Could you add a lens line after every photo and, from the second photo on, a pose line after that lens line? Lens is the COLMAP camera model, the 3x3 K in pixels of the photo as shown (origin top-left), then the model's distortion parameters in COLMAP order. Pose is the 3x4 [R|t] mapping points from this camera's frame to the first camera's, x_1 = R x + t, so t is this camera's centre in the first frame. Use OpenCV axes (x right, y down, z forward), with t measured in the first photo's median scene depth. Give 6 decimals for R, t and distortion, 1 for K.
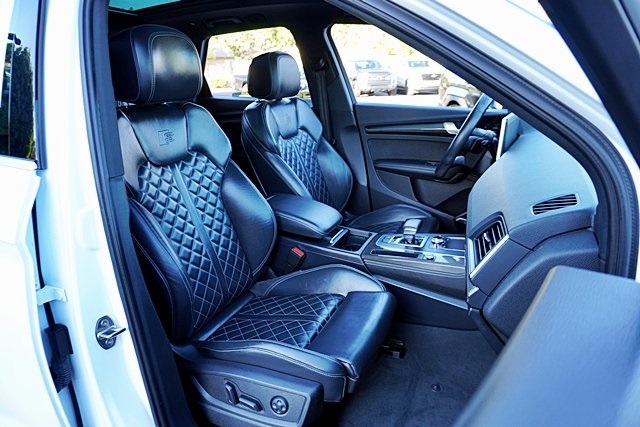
lens RADIAL K [[429.5, 0, 320.0], [0, 429.5, 213.5], [0, 0, 1]] dist [0.000531, 0.001209]
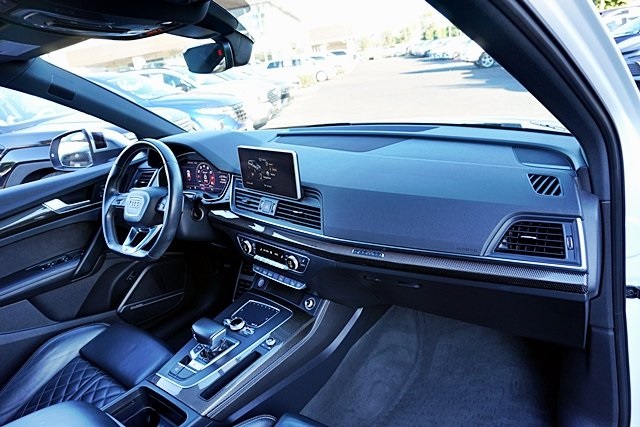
lens RADIAL K [[430.5, 0, 320.0], [0, 430.5, 213.5], [0, 0, 1]] dist [-0.046304, 0.036108]
pose [[0.252009, -0.349928, 0.902242, -0.226128], [0.441227, 0.871334, 0.214699, -0.150271], [-0.861284, 0.343988, 0.373982, 0.366161]]
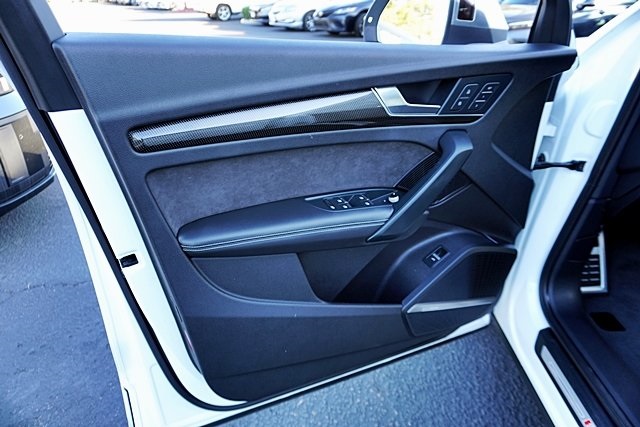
lens RADIAL K [[430.5, 0, 320.0], [0, 430.5, 213.5], [0, 0, 1]] dist [-0.046304, 0.036108]
pose [[-0.381546, -0.417489, 0.824697, 0.164794], [0.327684, 0.773158, 0.543001, -0.429607], [-0.864318, 0.477420, -0.158190, 1.320062]]
